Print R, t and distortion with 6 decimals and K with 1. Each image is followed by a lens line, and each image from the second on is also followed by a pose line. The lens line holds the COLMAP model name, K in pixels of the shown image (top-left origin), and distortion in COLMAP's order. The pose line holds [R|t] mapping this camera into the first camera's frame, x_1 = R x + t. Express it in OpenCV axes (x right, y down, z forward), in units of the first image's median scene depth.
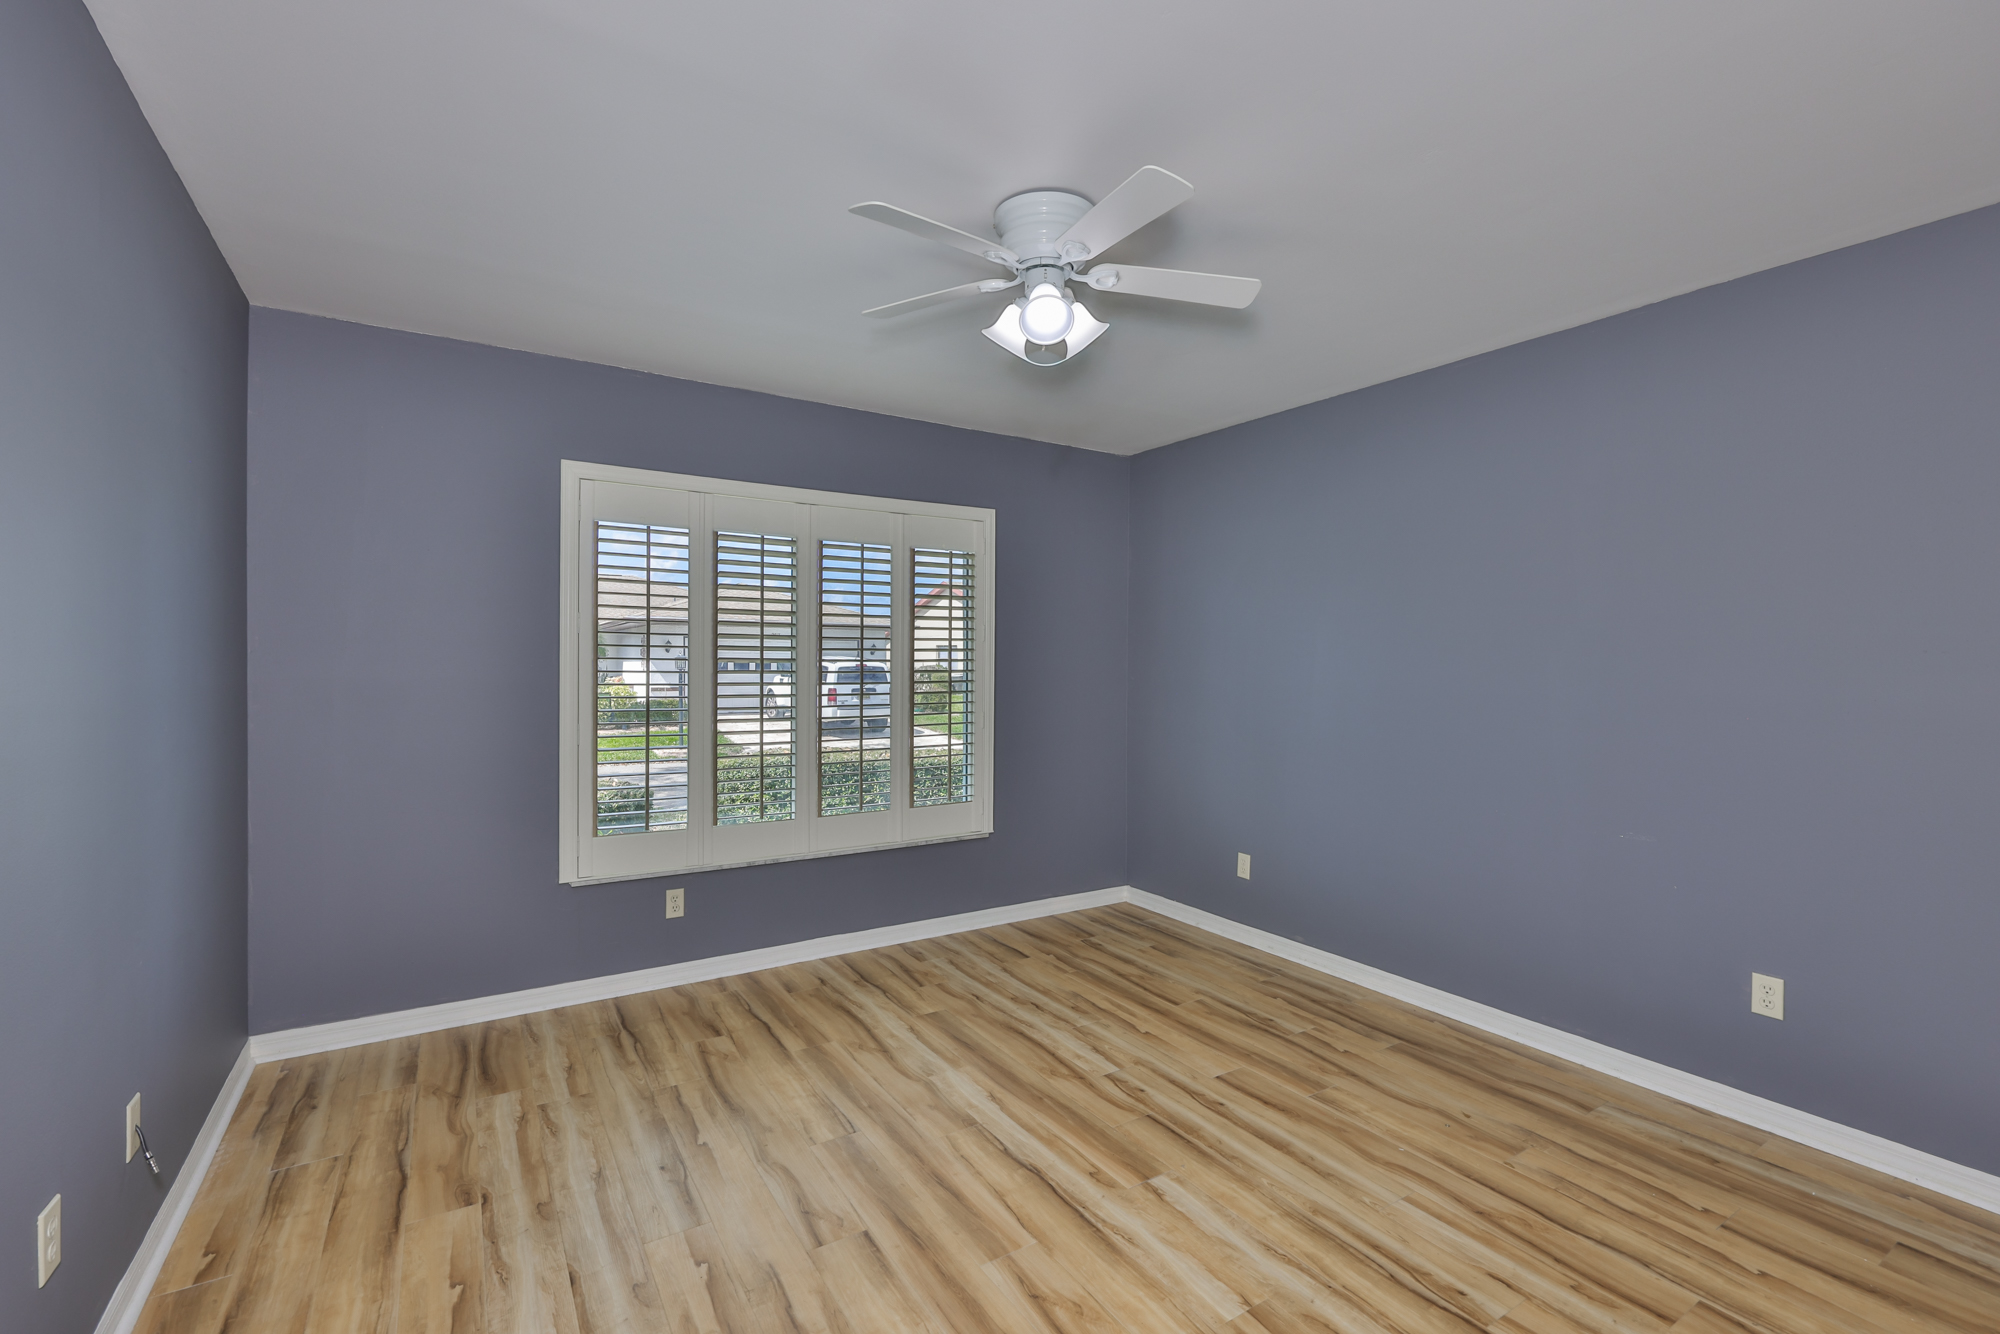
lens RADIAL K [[854.2, 0, 990.4], [0, 854.2, 680.8], [0, 0, 1]] dist [-0.002098, 0.002442]
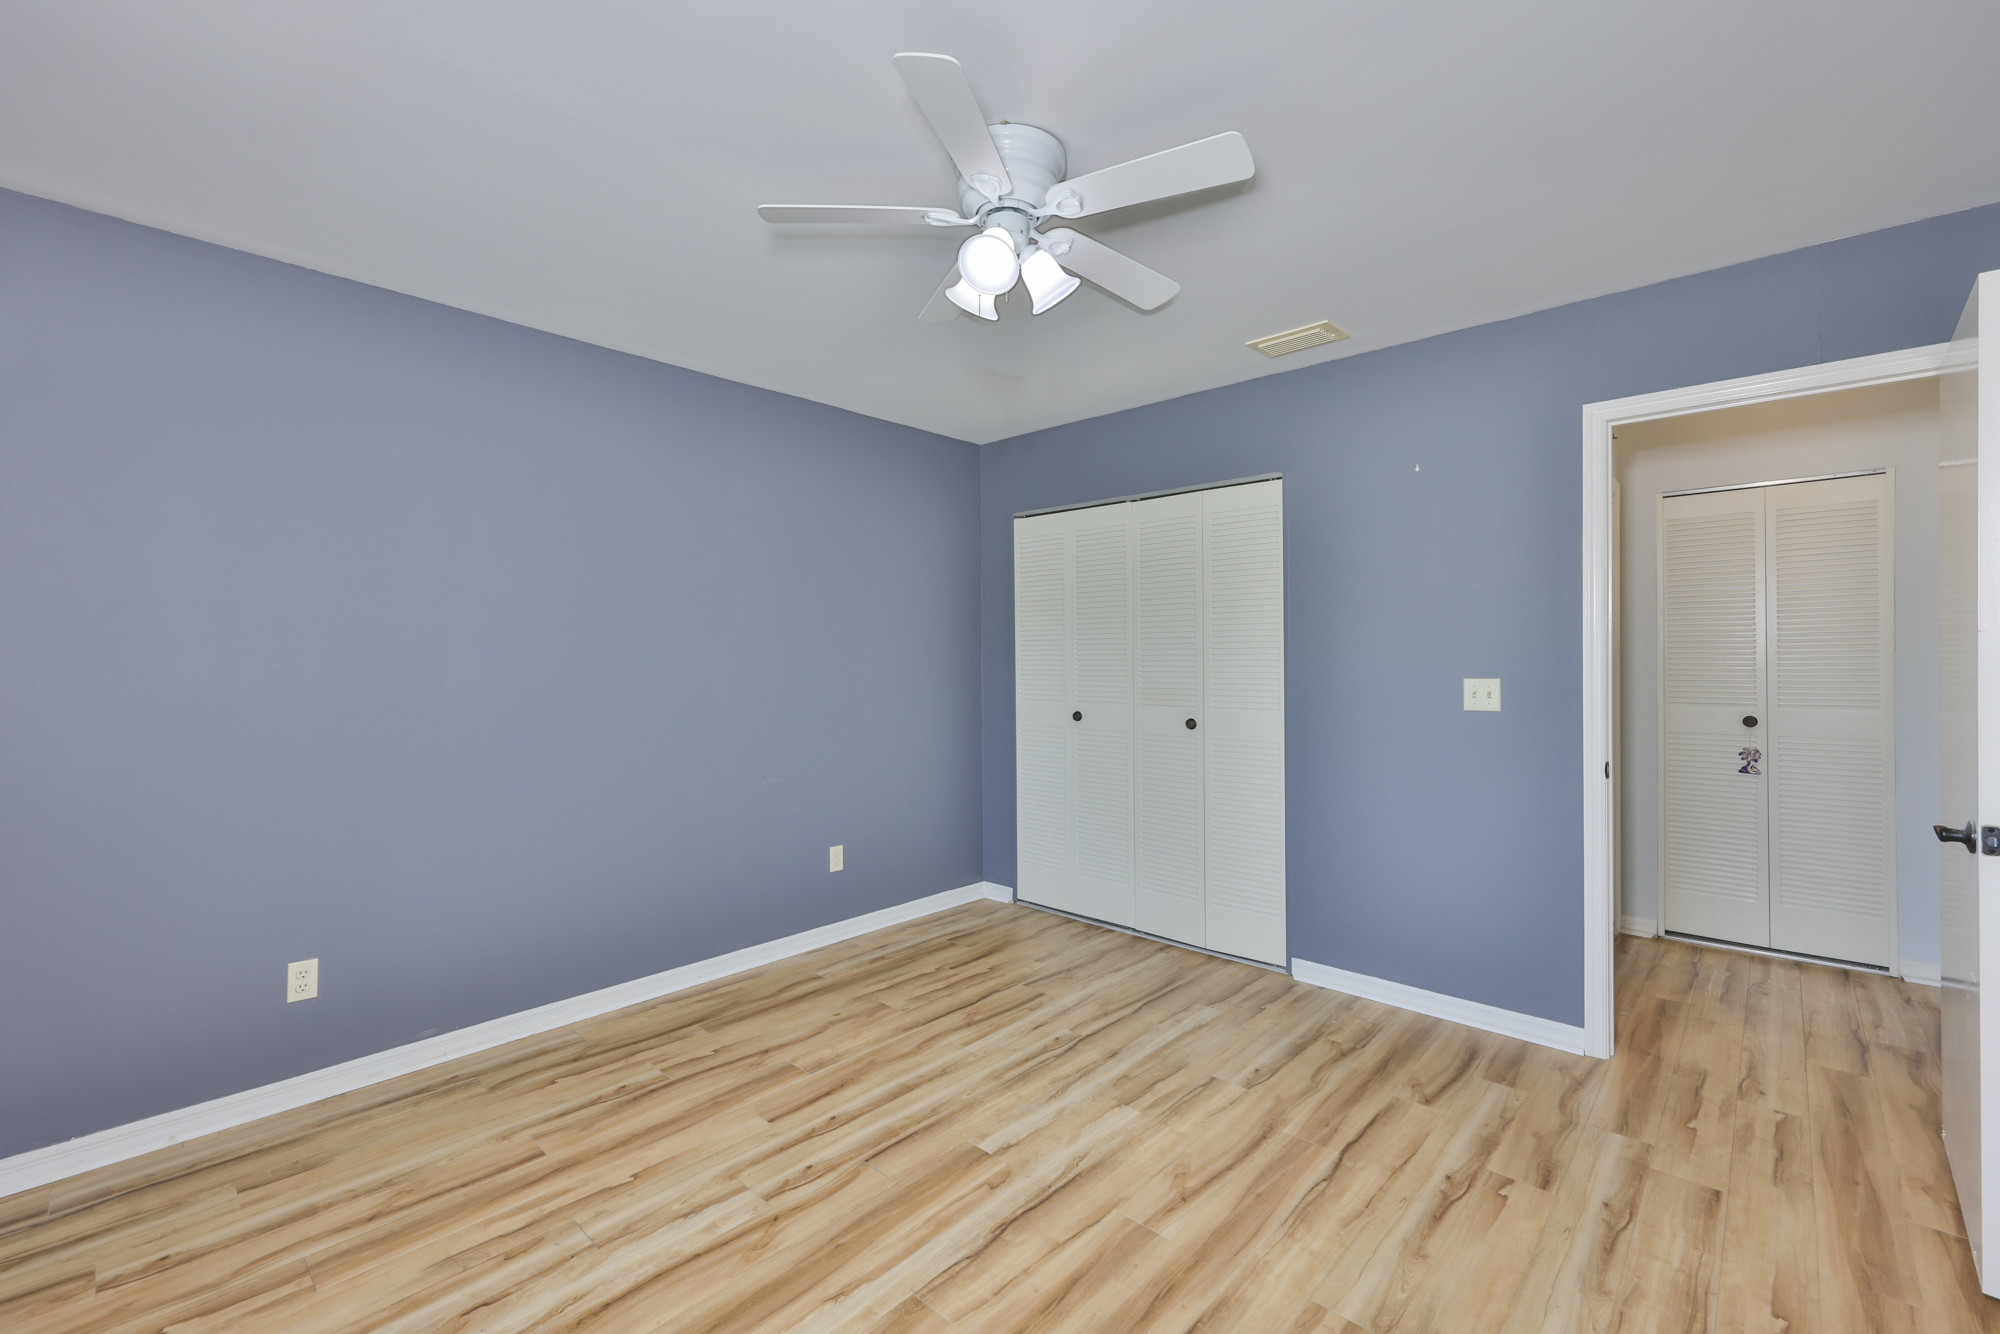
lens RADIAL K [[854.2, 0, 993.1], [0, 854.2, 637.3], [0, 0, 1]] dist [-0.002098, 0.002442]
pose [[-0.256002, 0.017340, 0.966521, -0.784298], [0.023904, 0.999647, -0.011603, -0.026463], [-0.966381, 0.020134, -0.256326, 1.183170]]
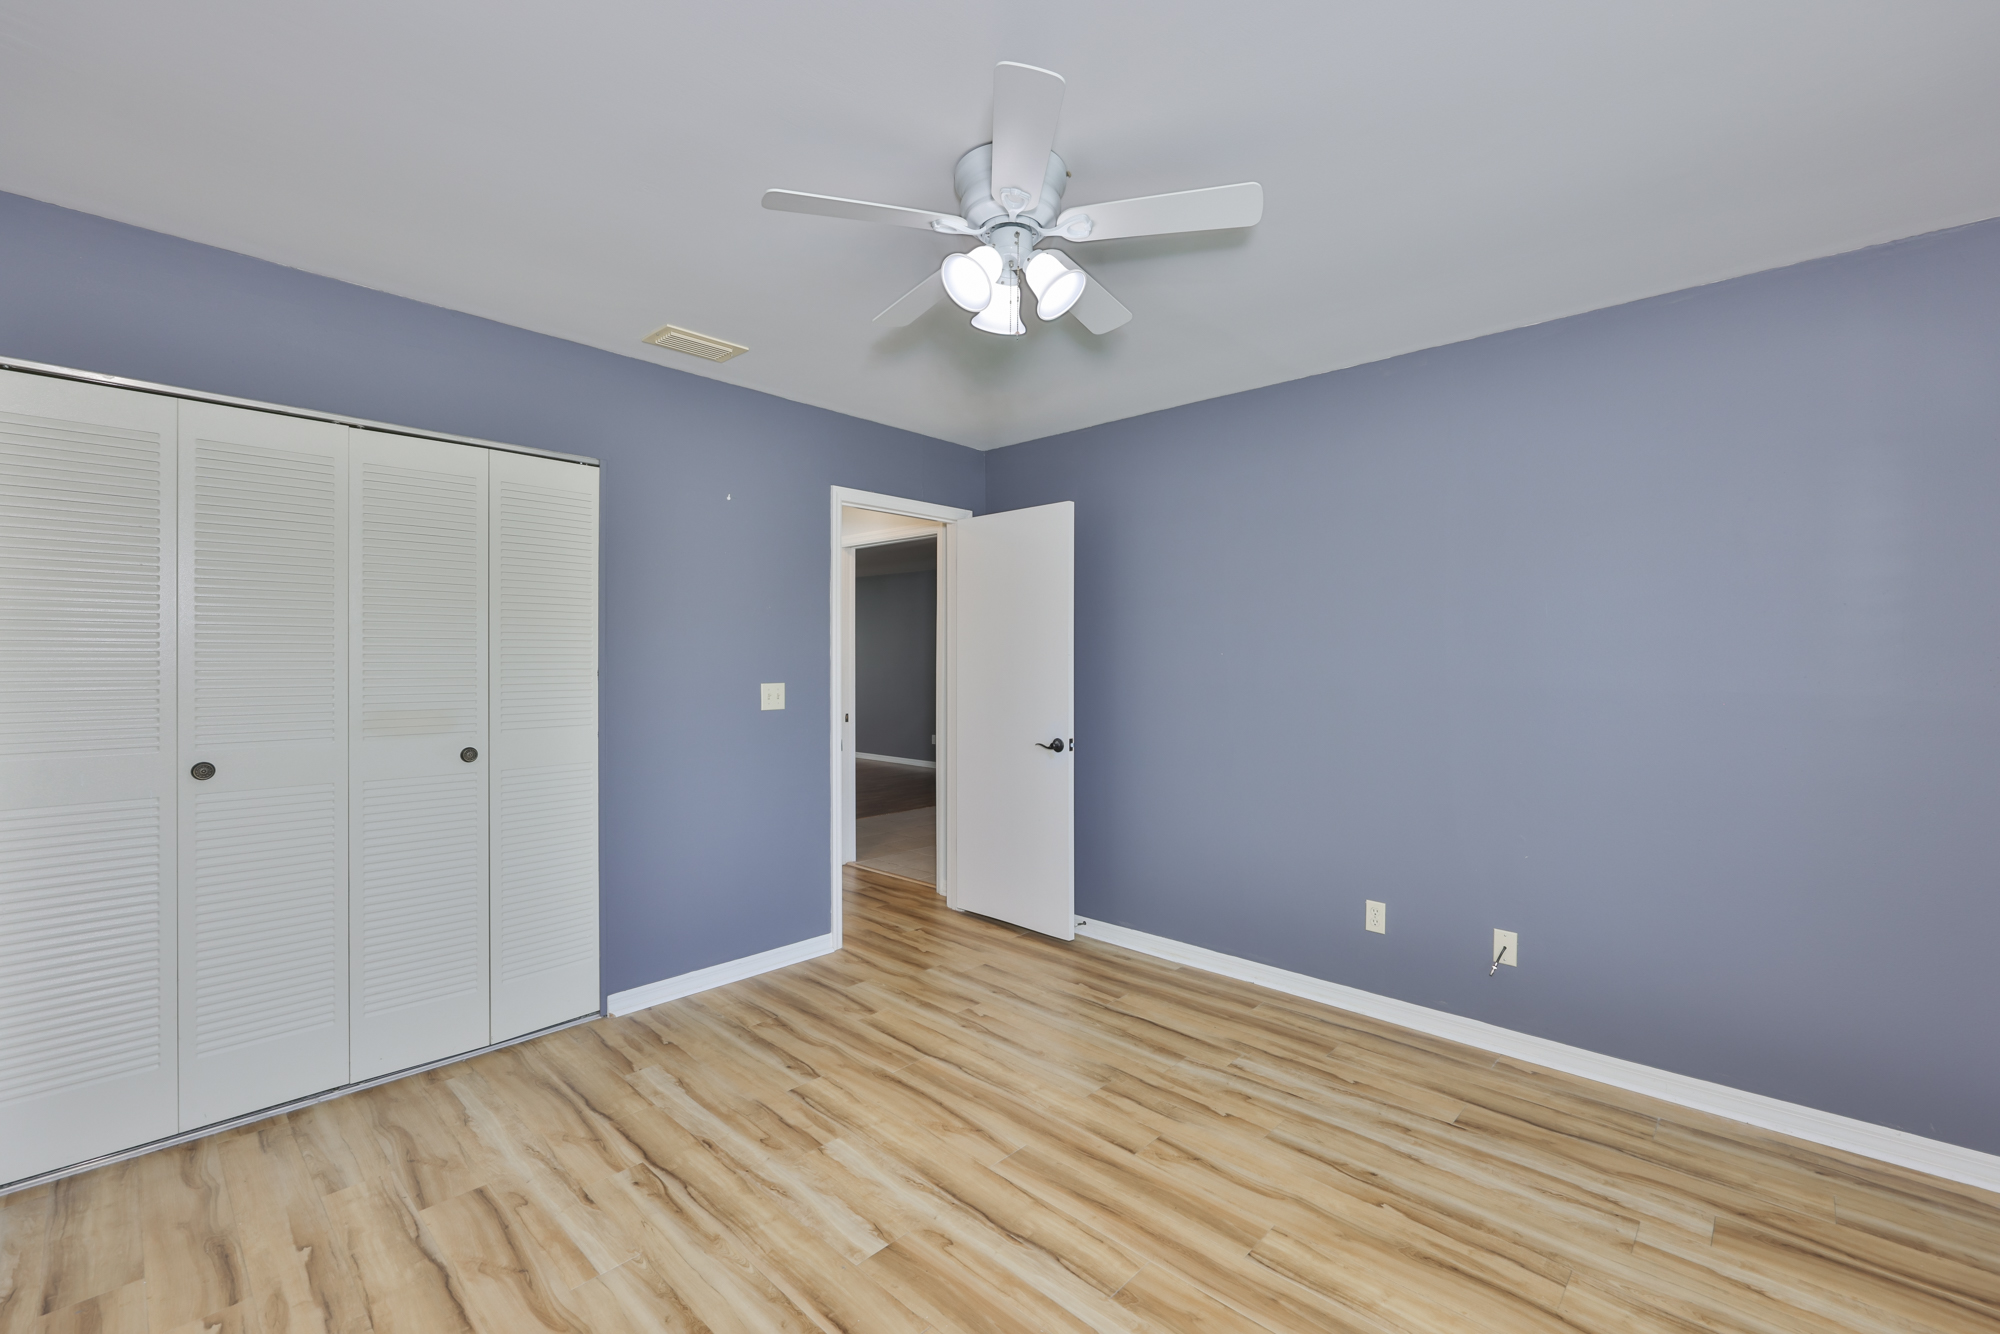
lens RADIAL K [[854.2, 0, 1010.3], [0, 854.2, 656.5], [0, 0, 1]] dist [-0.002098, 0.002442]
pose [[-0.962979, -0.009895, -0.269395, 0.291377], [-0.014100, 0.999807, 0.013678, -0.041332], [0.269208, 0.016970, -0.962933, 1.784431]]
